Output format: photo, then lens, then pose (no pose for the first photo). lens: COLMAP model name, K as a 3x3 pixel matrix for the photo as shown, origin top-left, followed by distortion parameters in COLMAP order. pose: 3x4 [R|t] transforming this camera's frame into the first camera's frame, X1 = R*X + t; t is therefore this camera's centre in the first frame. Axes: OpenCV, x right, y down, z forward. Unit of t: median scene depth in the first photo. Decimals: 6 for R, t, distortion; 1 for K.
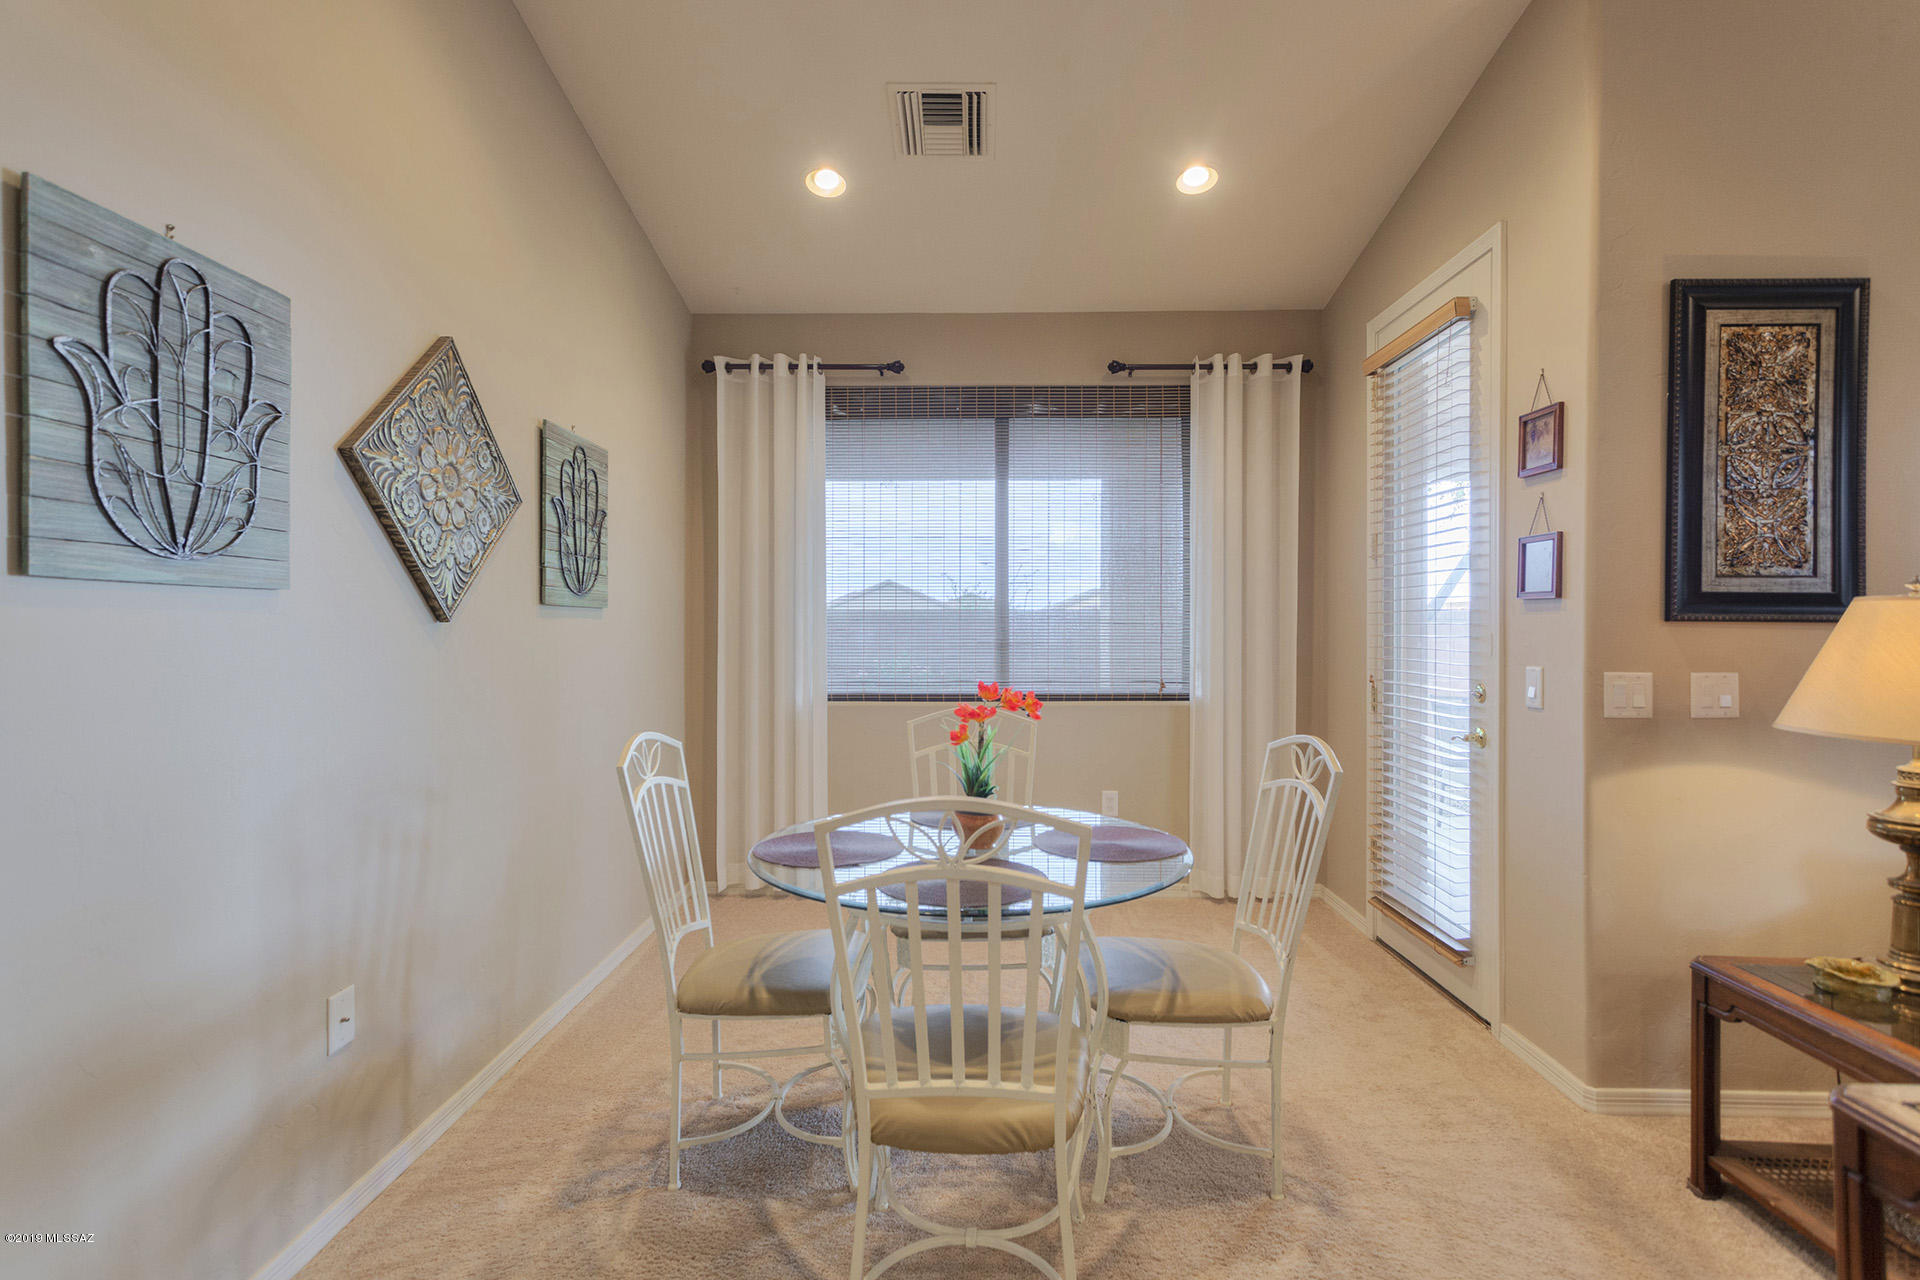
lens RADIAL K [[899.5, 0, 959.8], [0, 899.5, 628.8], [0, 0, 1]] dist [0.007826, 0.000369]
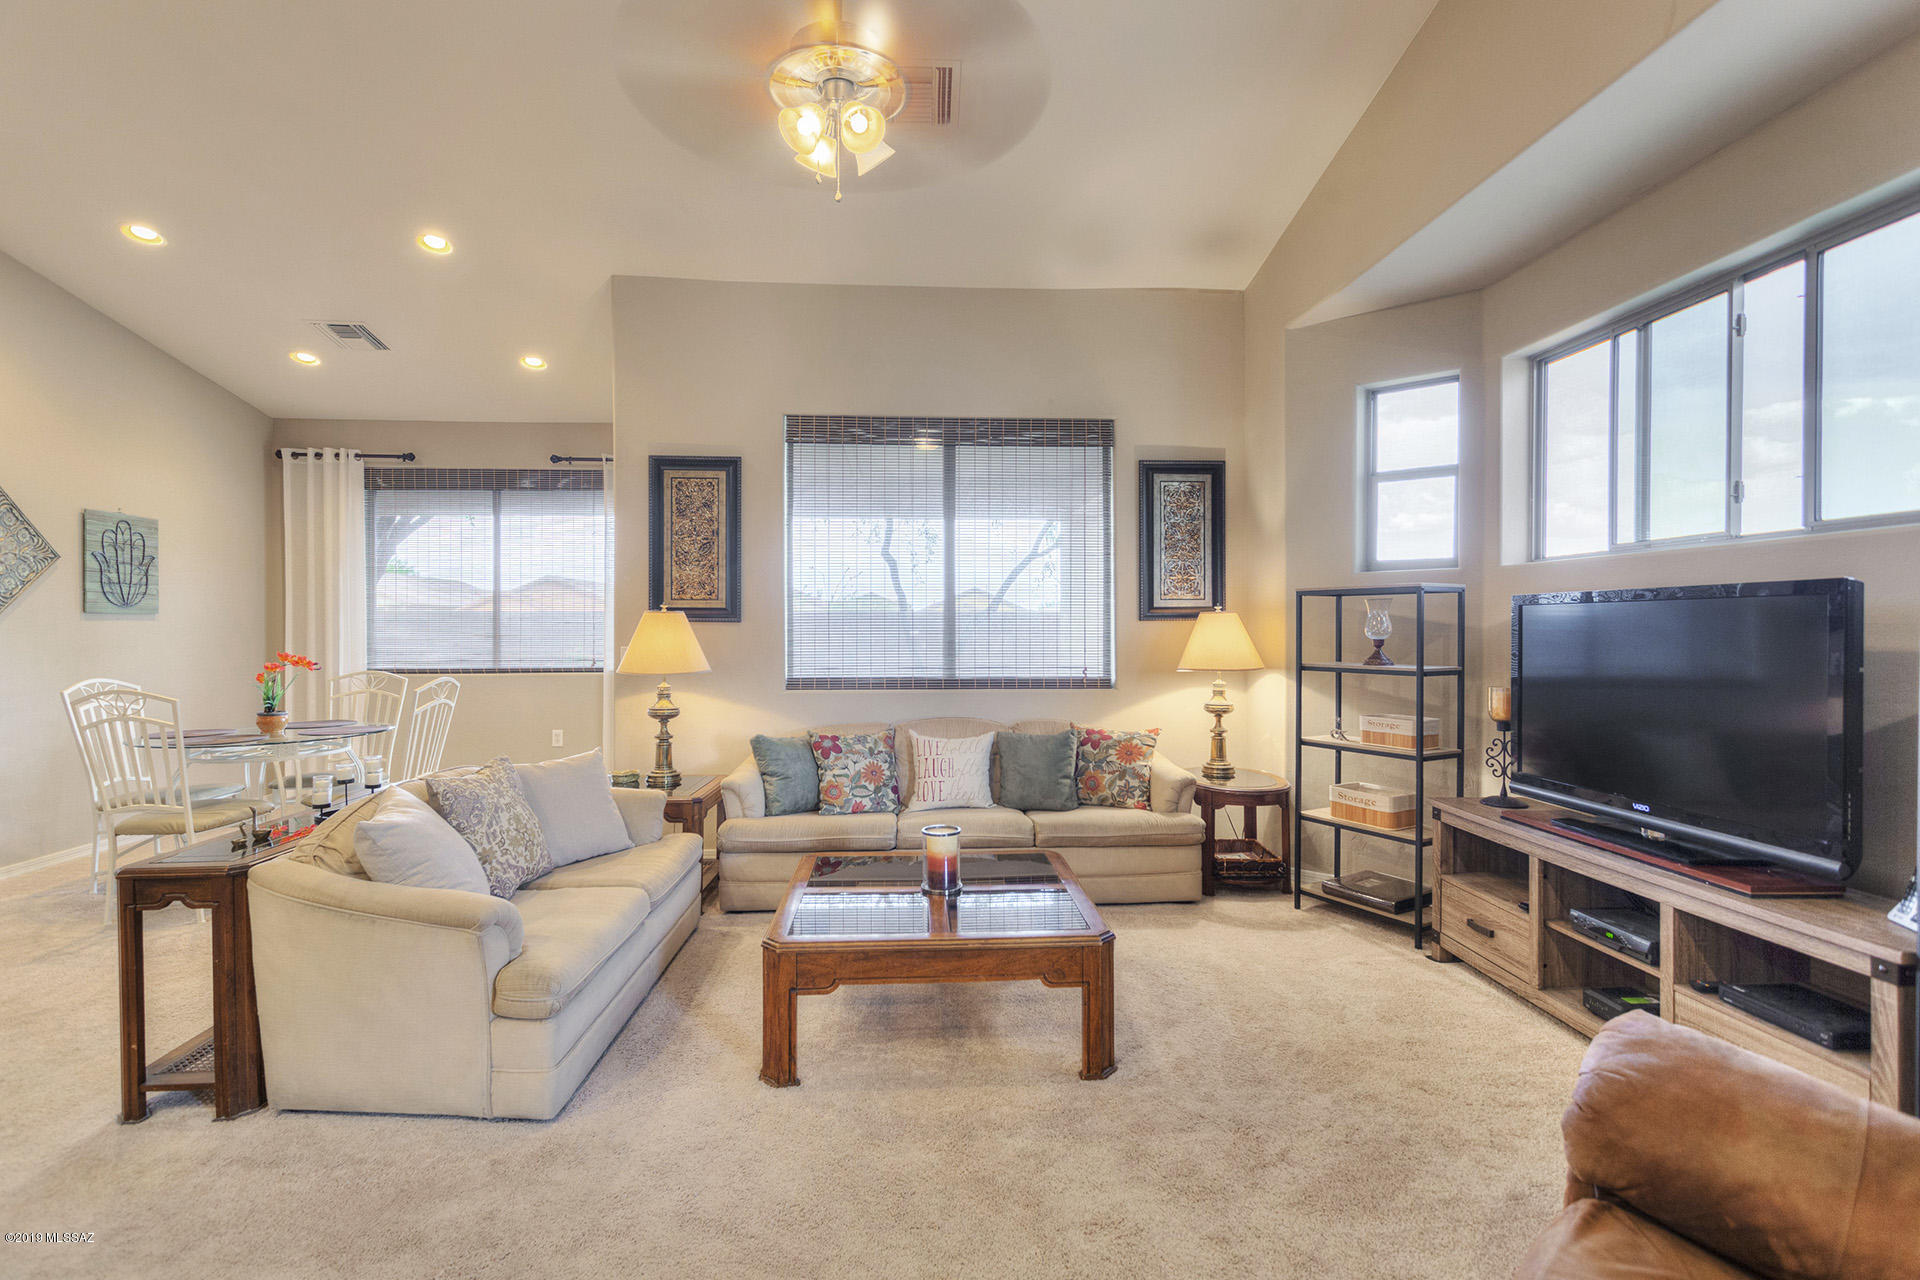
lens RADIAL K [[899.5, 0, 959.8], [0, 899.5, 628.8], [0, 0, 1]] dist [0.007826, 0.000369]
pose [[0.996683, -0.002530, 0.081336, 0.747406], [0.002519, 0.999997, 0.000245, 0.005879], [-0.081337, -0.000040, 0.996687, -0.619766]]
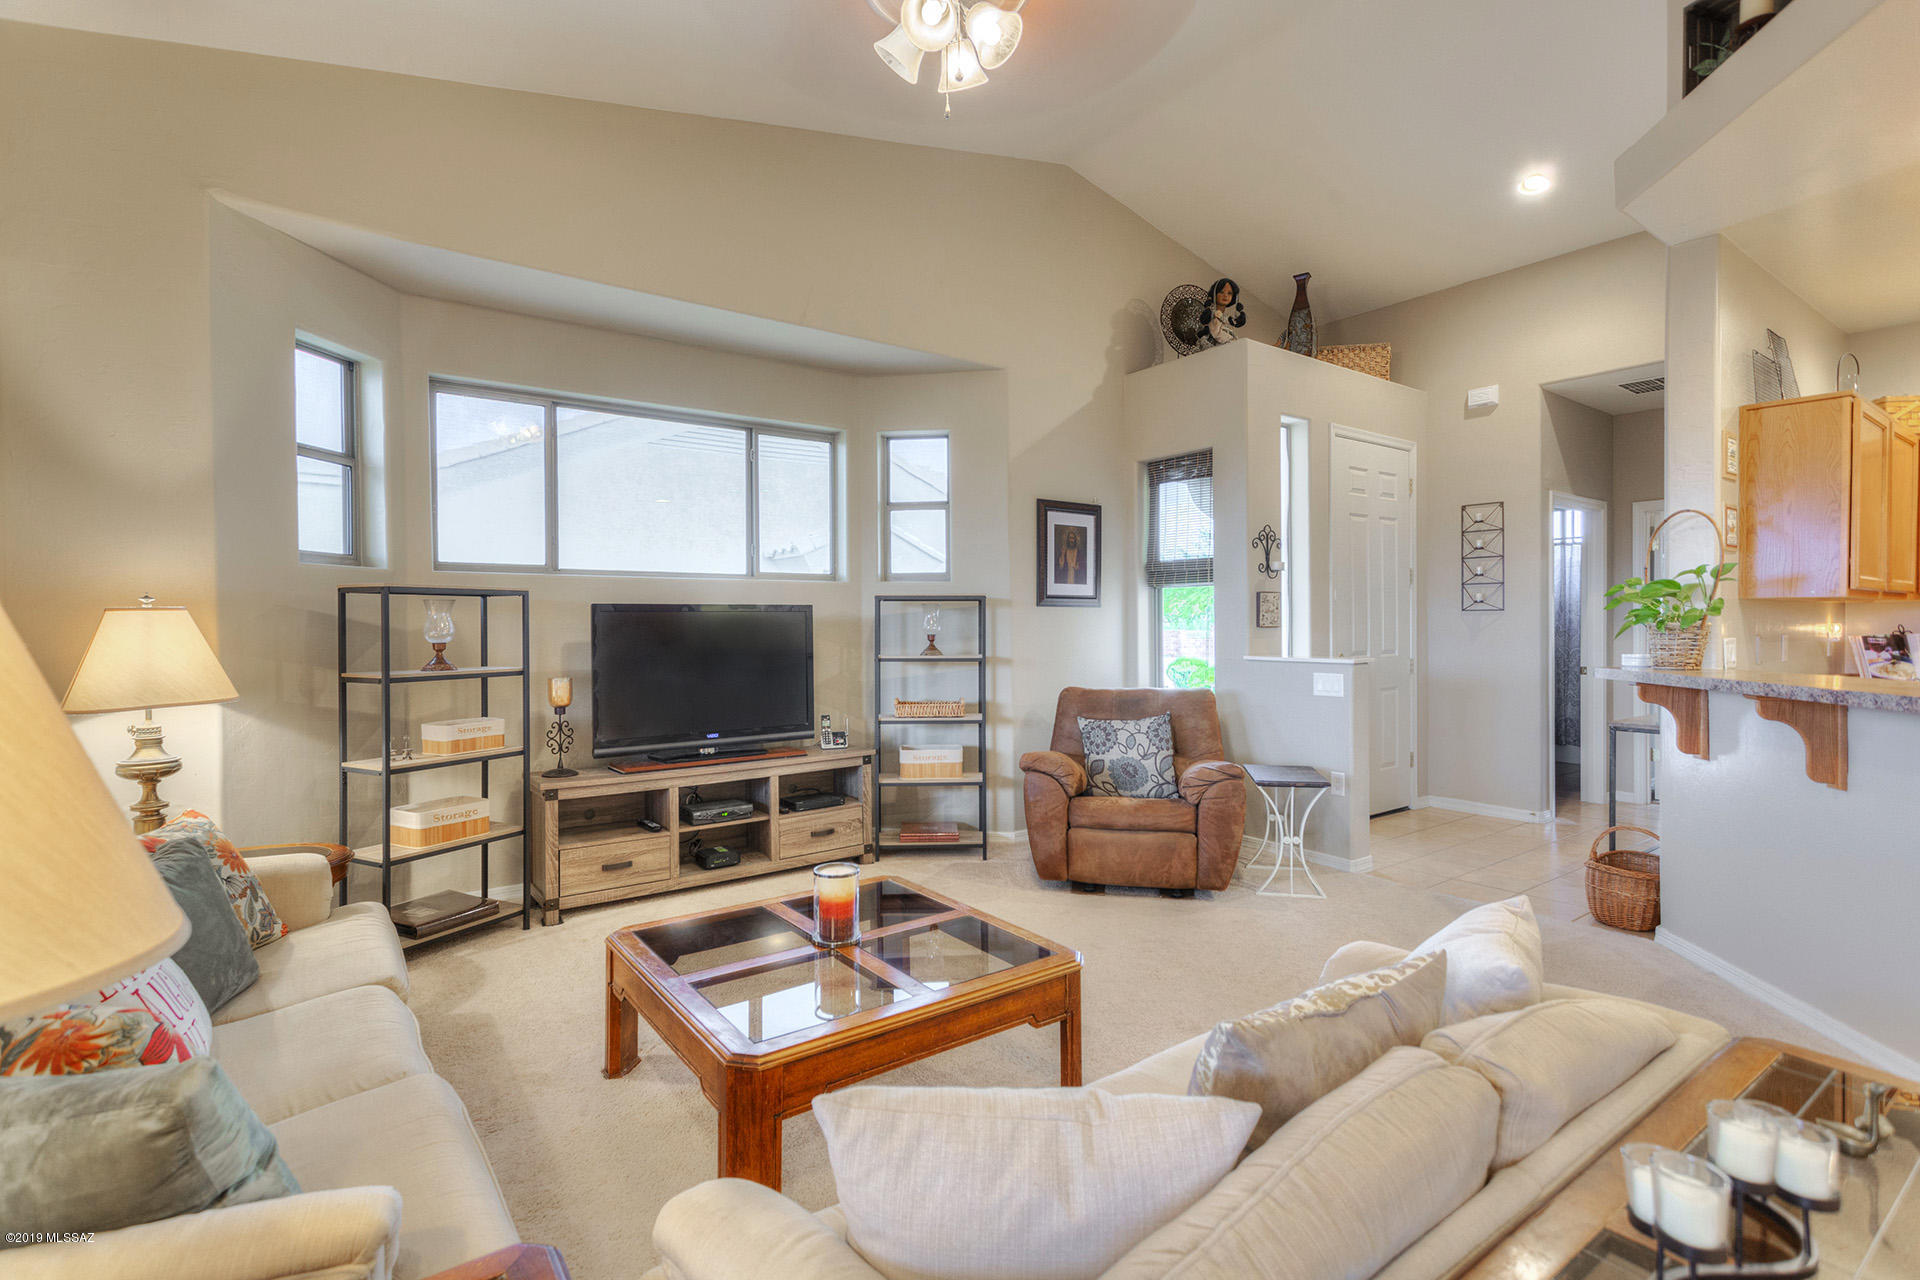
lens RADIAL K [[899.5, 0, 959.8], [0, 899.5, 628.8], [0, 0, 1]] dist [0.007826, 0.000369]
pose [[-0.611685, -0.005567, 0.791082, 0.260138], [0.004747, 0.999931, 0.010707, -0.002269], [-0.791087, 0.010305, -0.611616, 0.403324]]
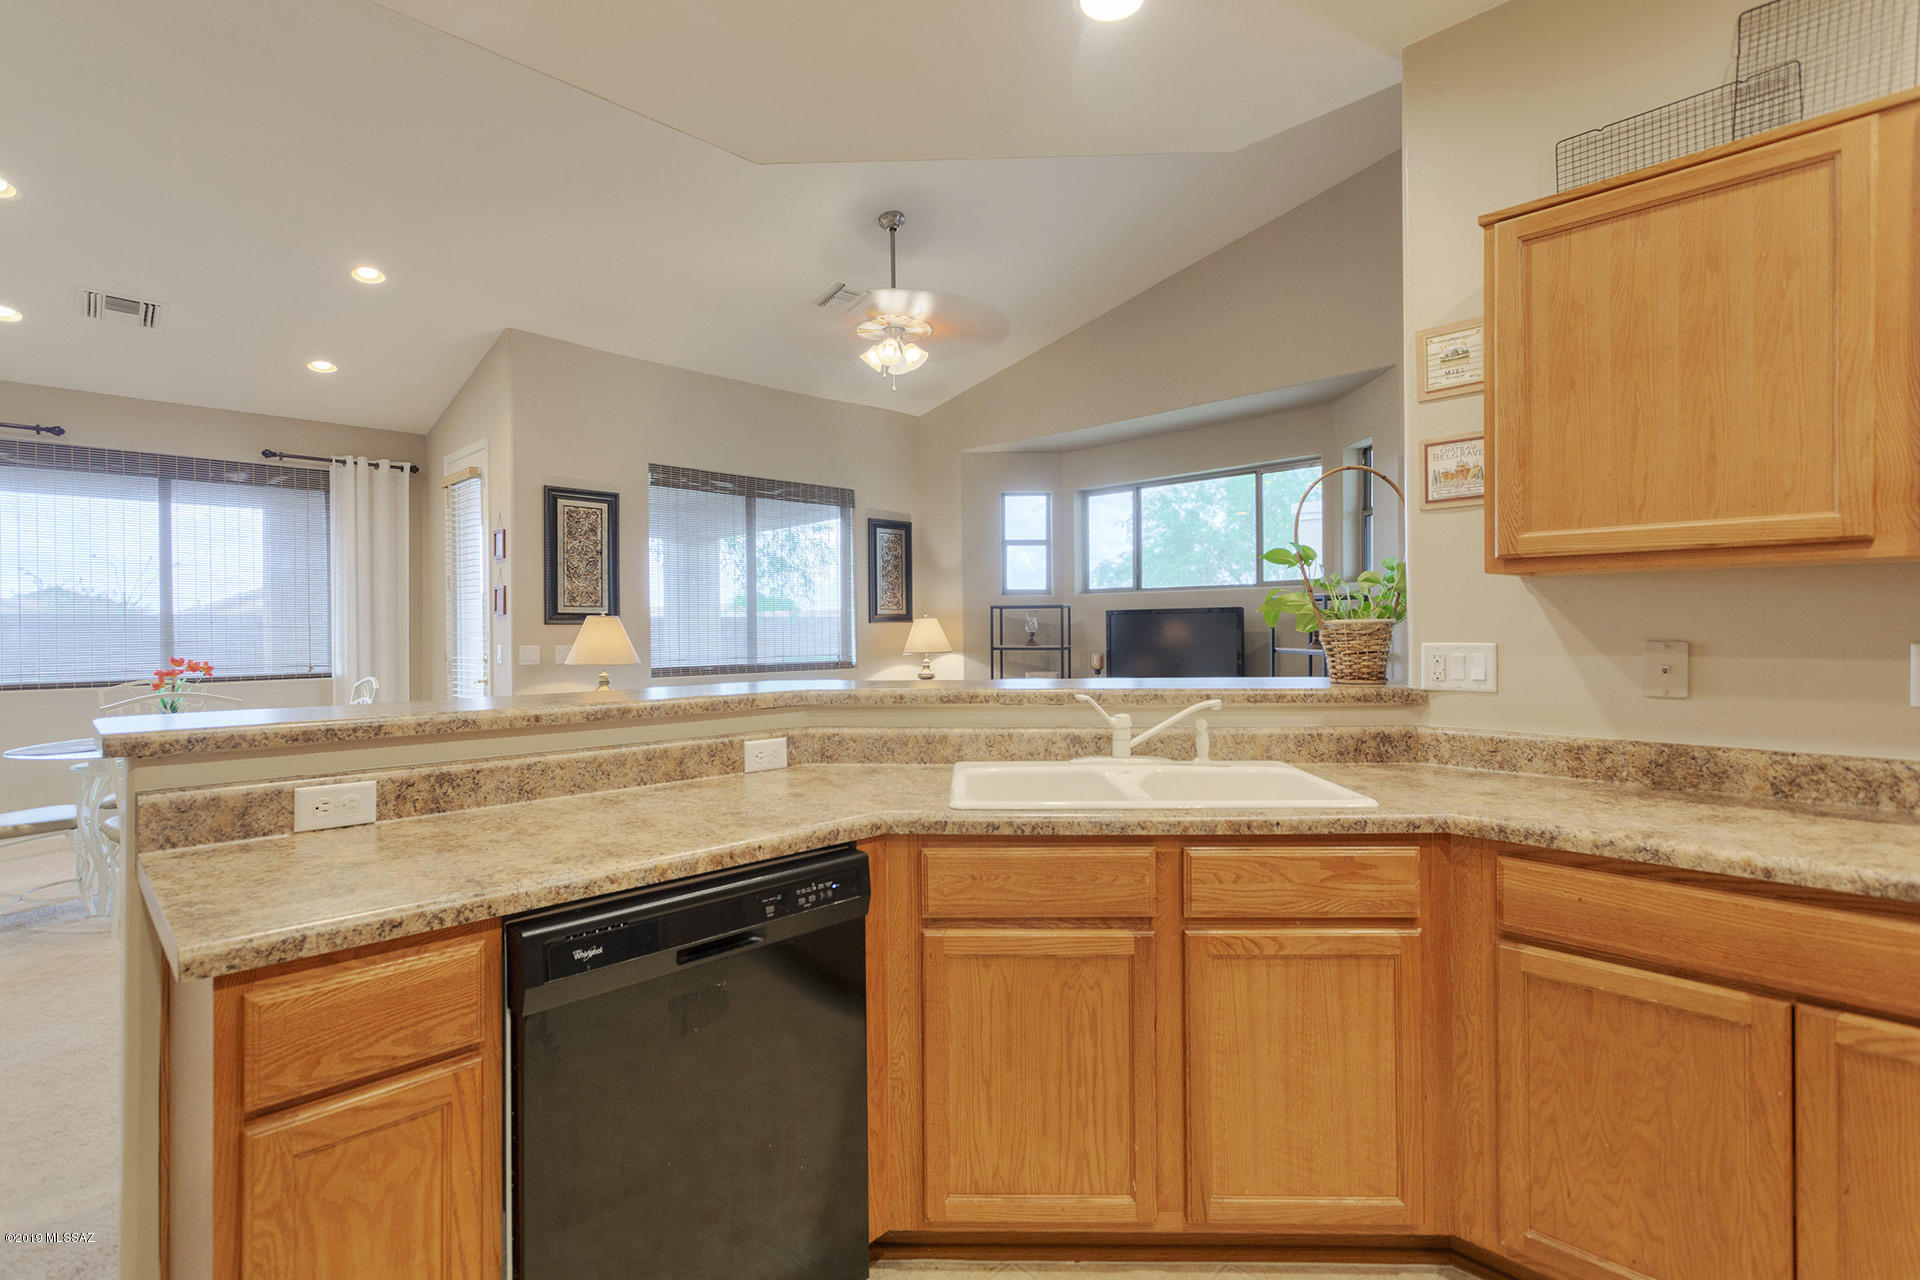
lens RADIAL K [[899.5, 0, 959.8], [0, 899.5, 628.8], [0, 0, 1]] dist [0.007826, 0.000369]
pose [[0.694857, -0.008684, 0.719096, -0.108069], [0.010735, 0.999941, 0.001703, 0.006939], [-0.719068, 0.006536, 0.694909, -0.851700]]
